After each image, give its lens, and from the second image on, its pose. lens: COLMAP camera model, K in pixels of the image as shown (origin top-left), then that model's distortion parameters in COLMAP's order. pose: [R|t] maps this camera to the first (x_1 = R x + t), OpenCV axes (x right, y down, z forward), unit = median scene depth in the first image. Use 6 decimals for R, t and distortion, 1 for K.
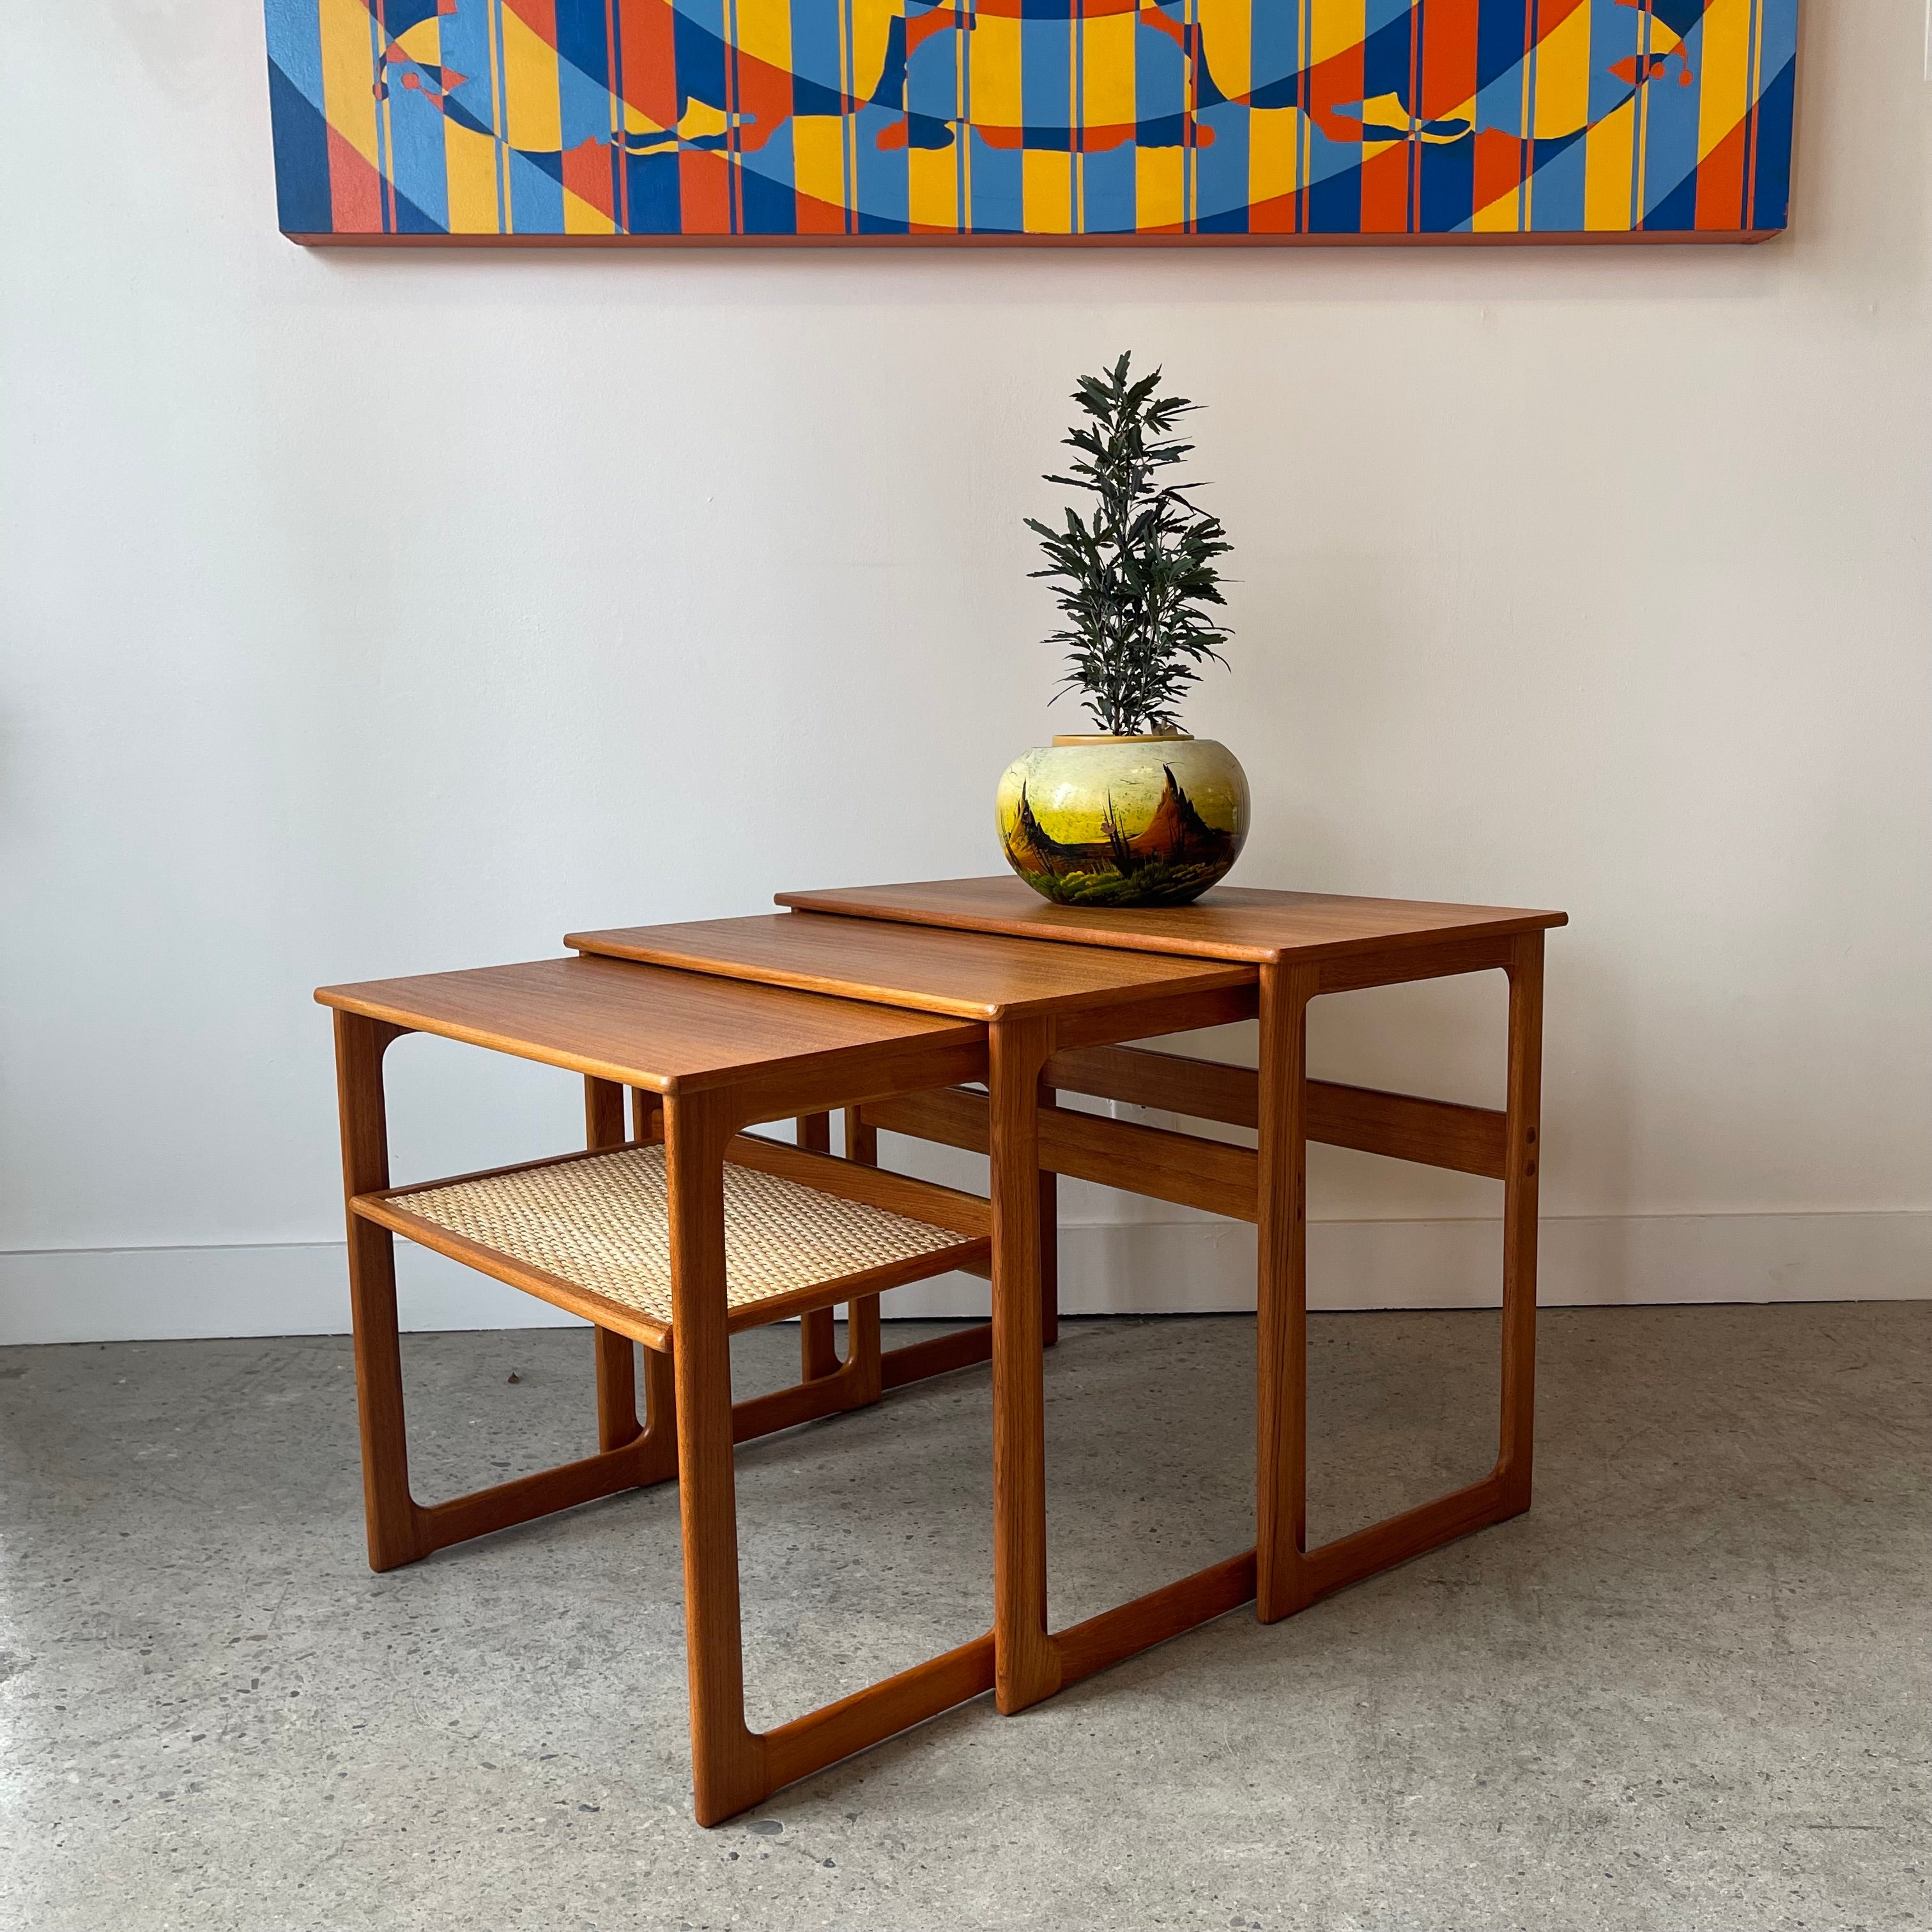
lens RADIAL K [[1871.6, 0, 966.0], [0, 1871.6, 966.0], [0, 0, 1]] dist [0.021944, 0.005784]
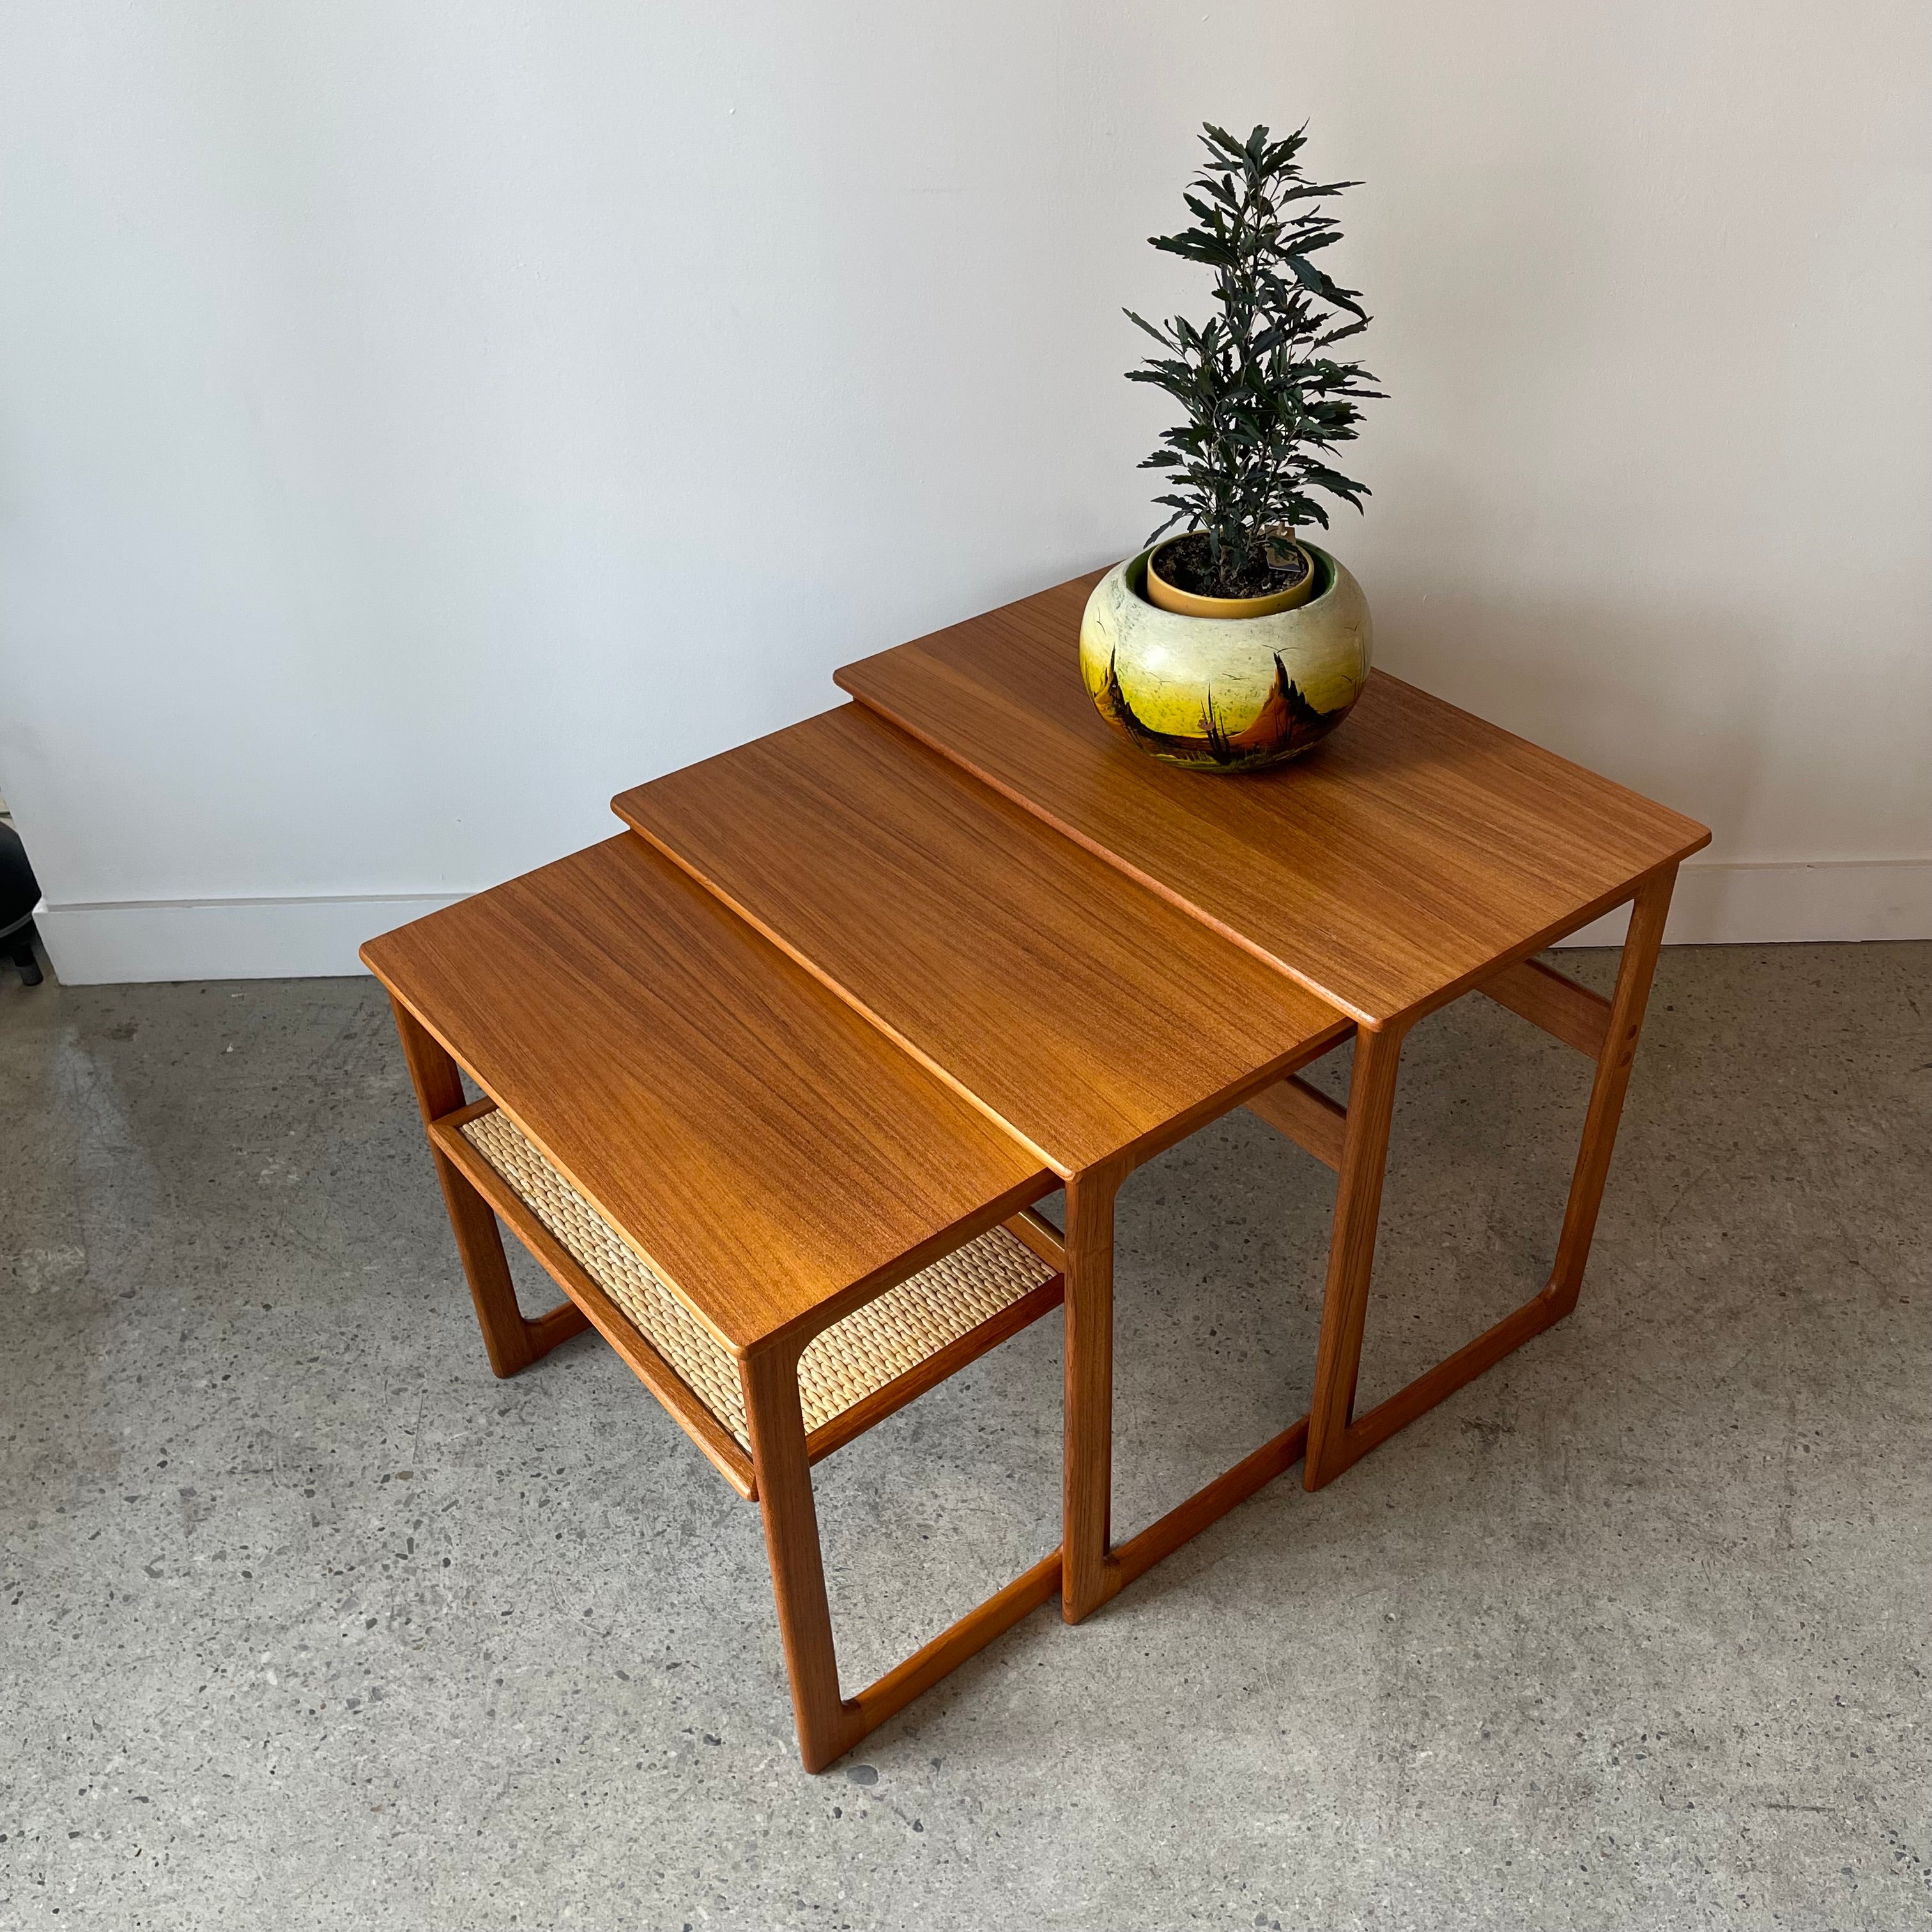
lens RADIAL K [[1871.6, 0, 966.0], [0, 1871.6, 966.0], [0, 0, 1]] dist [0.021944, 0.005784]
pose [[0.999203, 0.011105, -0.038351, -0.002880], [0.008999, 0.873188, 0.487300, -0.492455], [0.038899, -0.487256, 0.872392, 0.201578]]
